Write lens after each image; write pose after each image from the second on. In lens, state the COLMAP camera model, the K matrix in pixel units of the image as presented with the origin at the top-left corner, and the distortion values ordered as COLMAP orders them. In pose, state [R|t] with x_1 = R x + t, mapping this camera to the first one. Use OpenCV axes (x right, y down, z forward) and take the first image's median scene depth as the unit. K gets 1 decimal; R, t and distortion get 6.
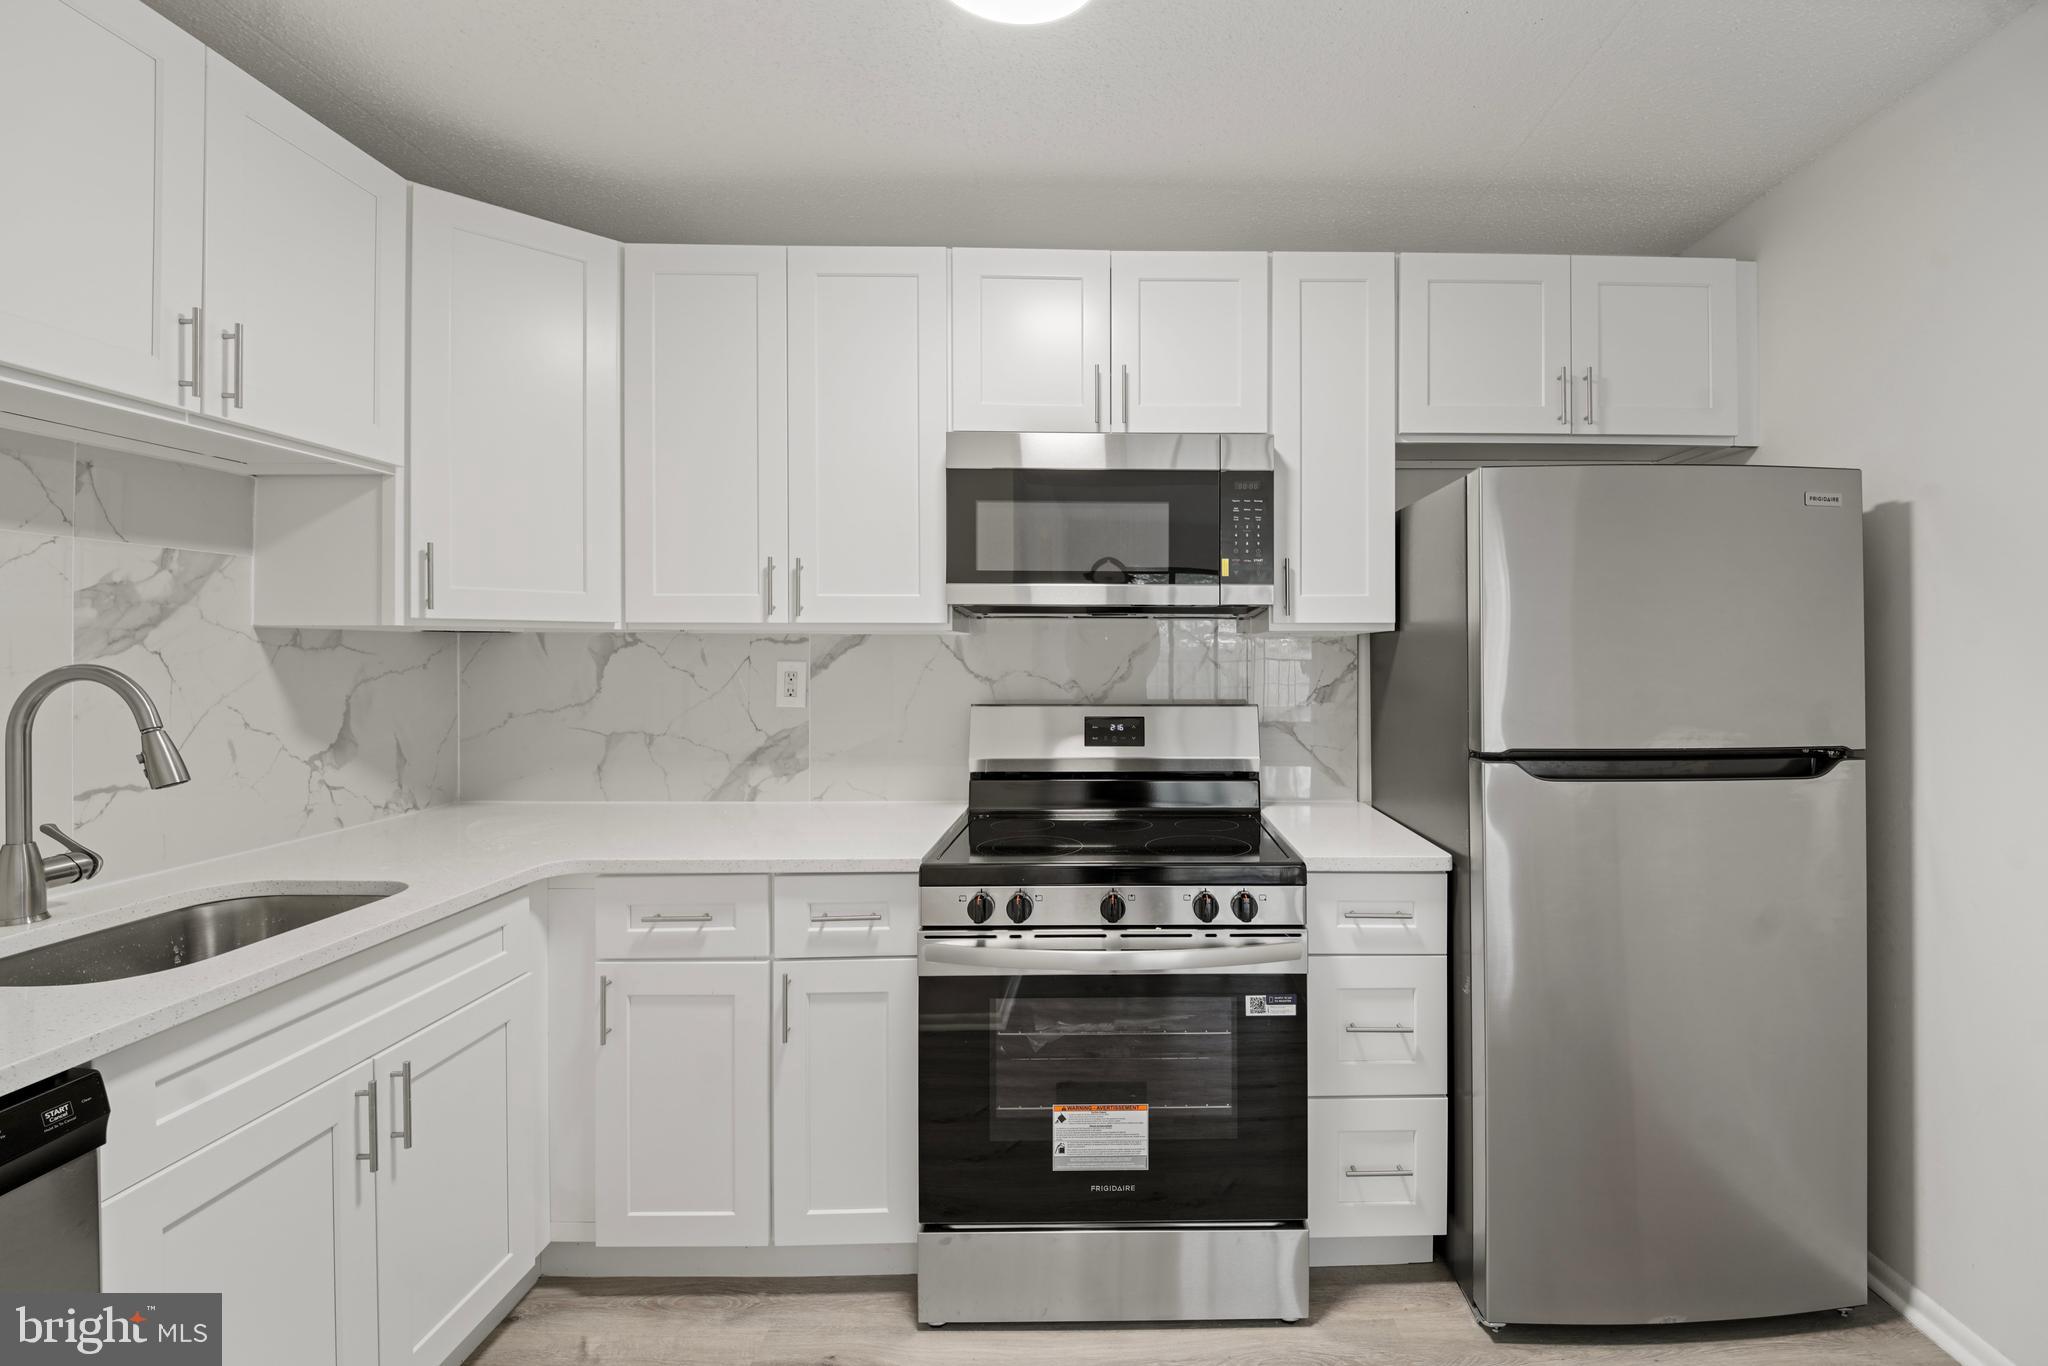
lens RADIAL K [[902.8, 0, 1132.6], [0, 902.8, 653.5], [0, 0, 1]] dist [-0.000888, -0.000245]
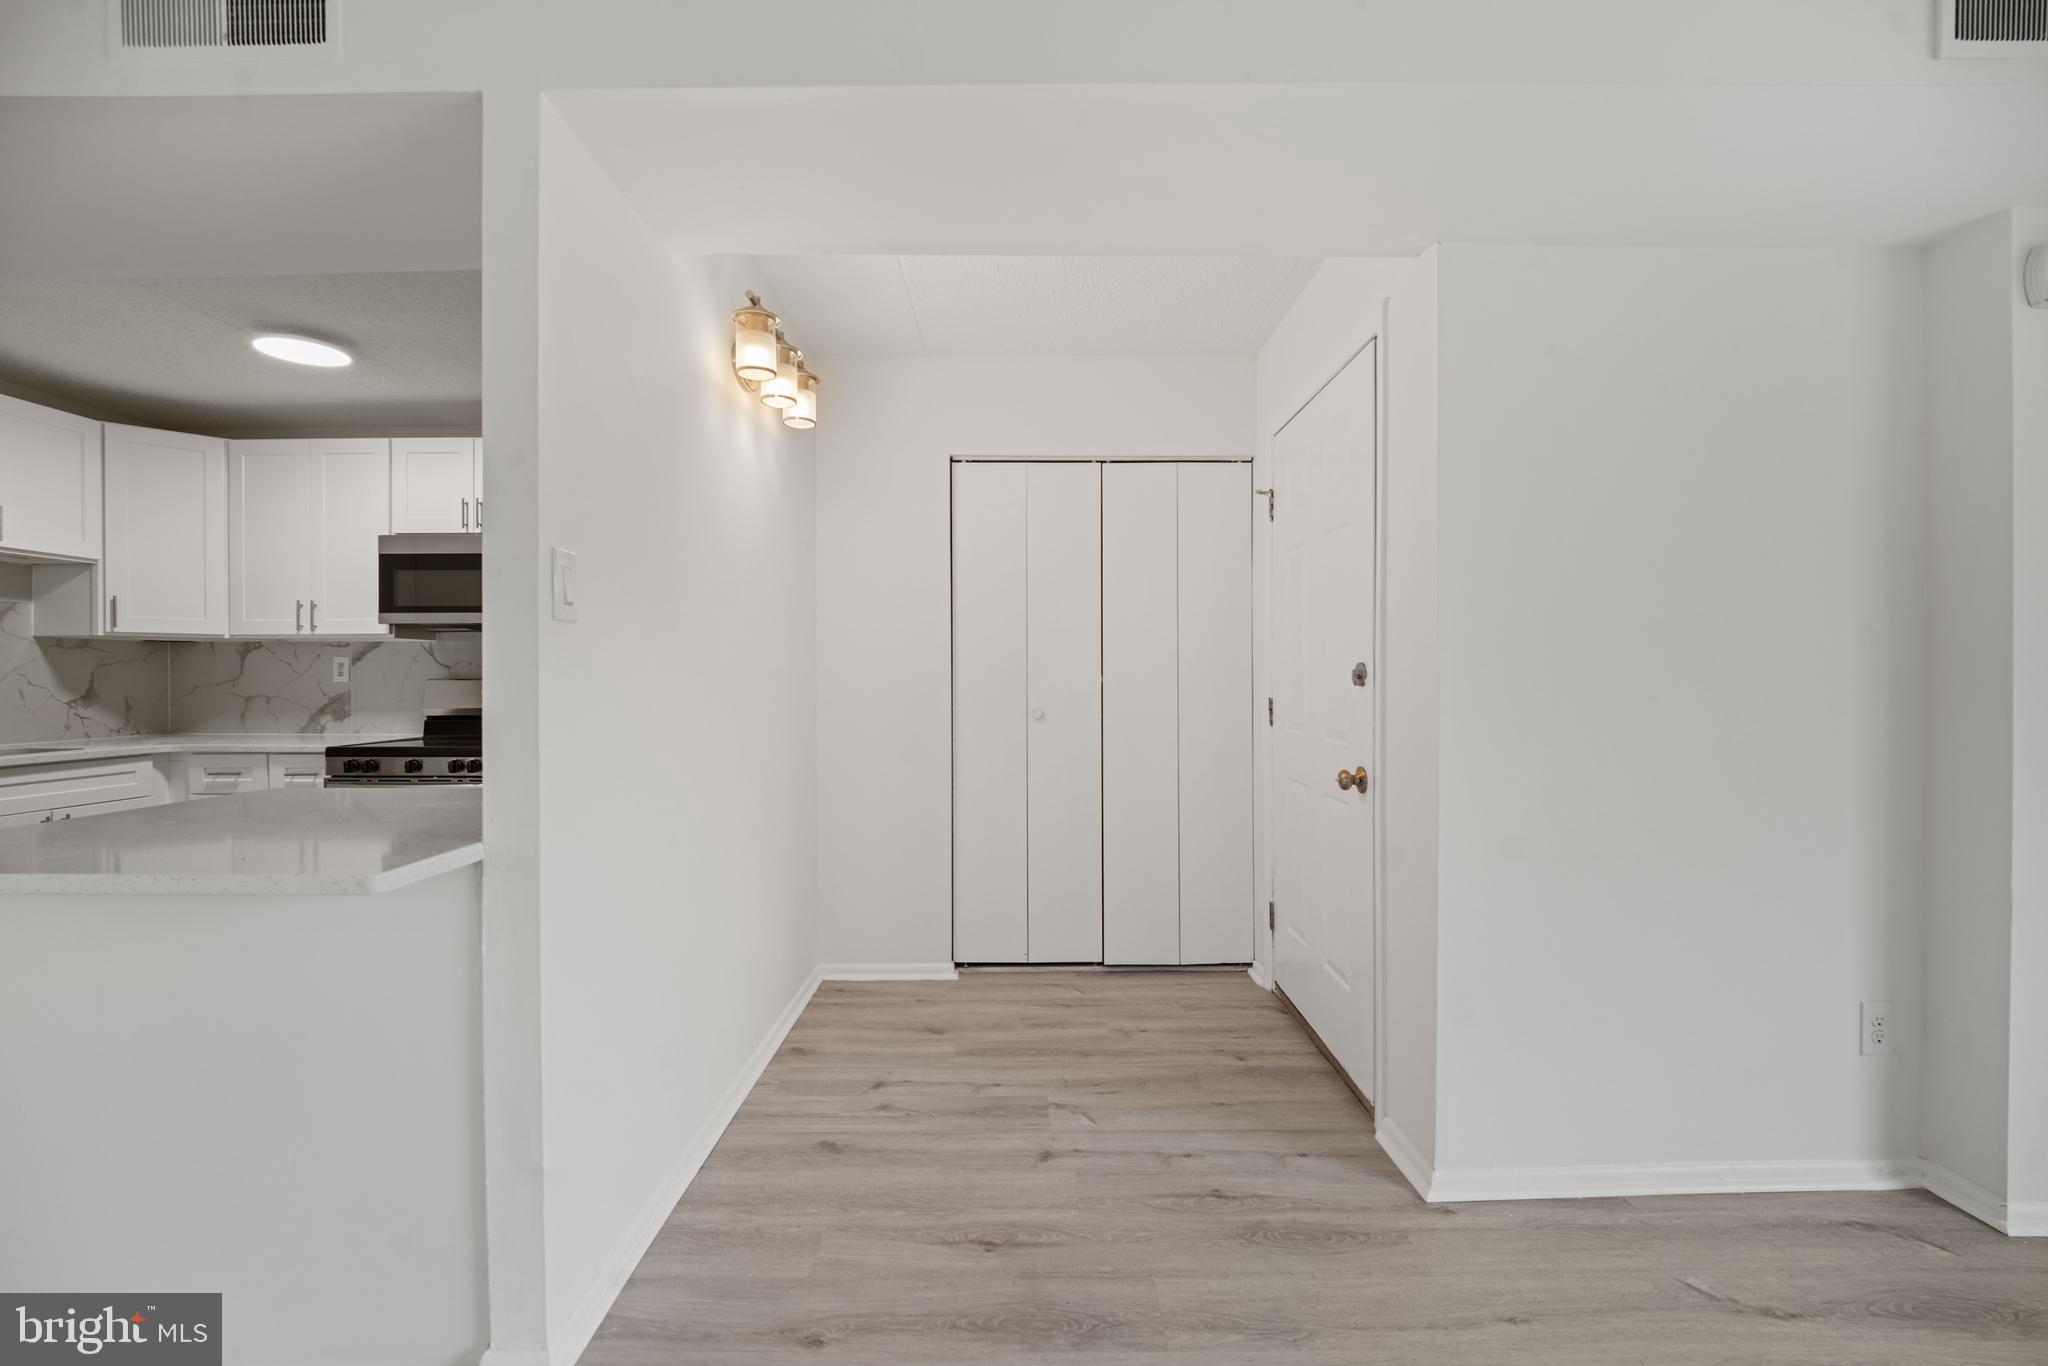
lens RADIAL K [[854.8, 0, 1024.0], [0, 854.8, 683.0], [0, 0, 1]] dist [-0.016419, -0.000057]
pose [[0.999719, -0.005602, -0.023020, 1.234237], [0.005625, 0.999984, 0.000926, 0.080471], [0.023015, -0.001055, 0.999735, -0.803309]]
